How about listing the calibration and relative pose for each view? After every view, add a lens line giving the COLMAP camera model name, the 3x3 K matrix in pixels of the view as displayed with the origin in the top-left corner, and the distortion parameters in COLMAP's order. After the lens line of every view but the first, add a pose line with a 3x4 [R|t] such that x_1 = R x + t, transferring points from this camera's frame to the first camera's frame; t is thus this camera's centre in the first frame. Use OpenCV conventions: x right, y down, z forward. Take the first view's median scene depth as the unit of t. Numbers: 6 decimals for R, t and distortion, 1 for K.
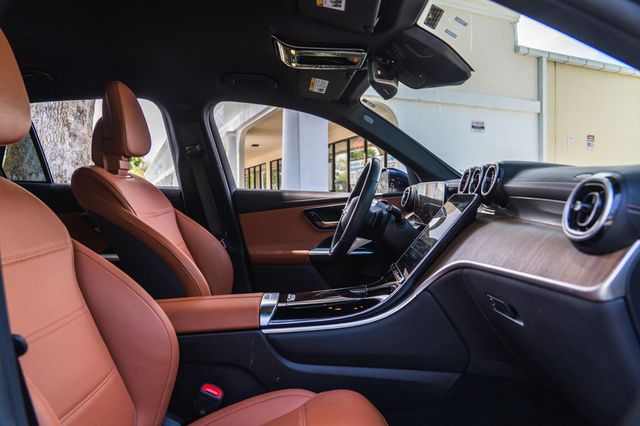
lens RADIAL K [[456.5, 0, 320.0], [0, 456.5, 213.0], [0, 0, 1]] dist [-0.012989, -0.001982]
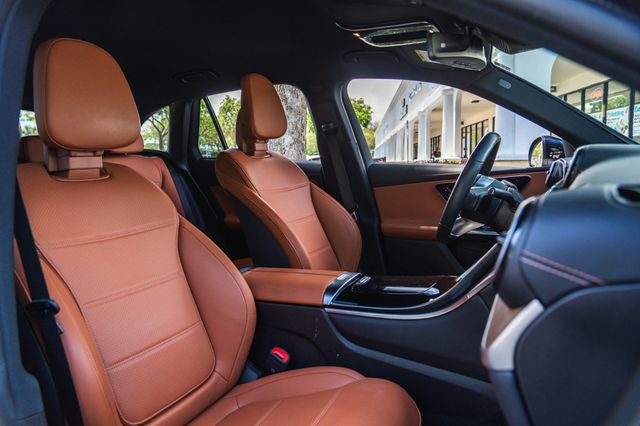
lens RADIAL K [[440.8, 0, 320.0], [0, 440.8, 213.0], [0, 0, 1]] dist [-0.009928, -0.004597]
pose [[0.875723, 0.050931, -0.480119, 0.237953], [-0.002954, 0.994967, 0.100158, -0.048029], [0.482804, -0.086292, 0.871466, 0.075738]]
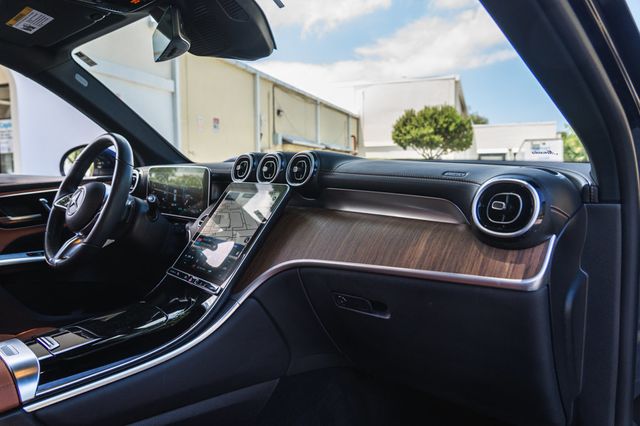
lens RADIAL K [[456.5, 0, 320.0], [0, 456.5, 213.0], [0, 0, 1]] dist [-0.012989, -0.001982]
pose [[0.700093, -0.055212, 0.711914, -0.183149], [0.016721, 0.998000, 0.060956, -0.026120], [-0.713856, -0.030771, 0.699616, 0.198794]]
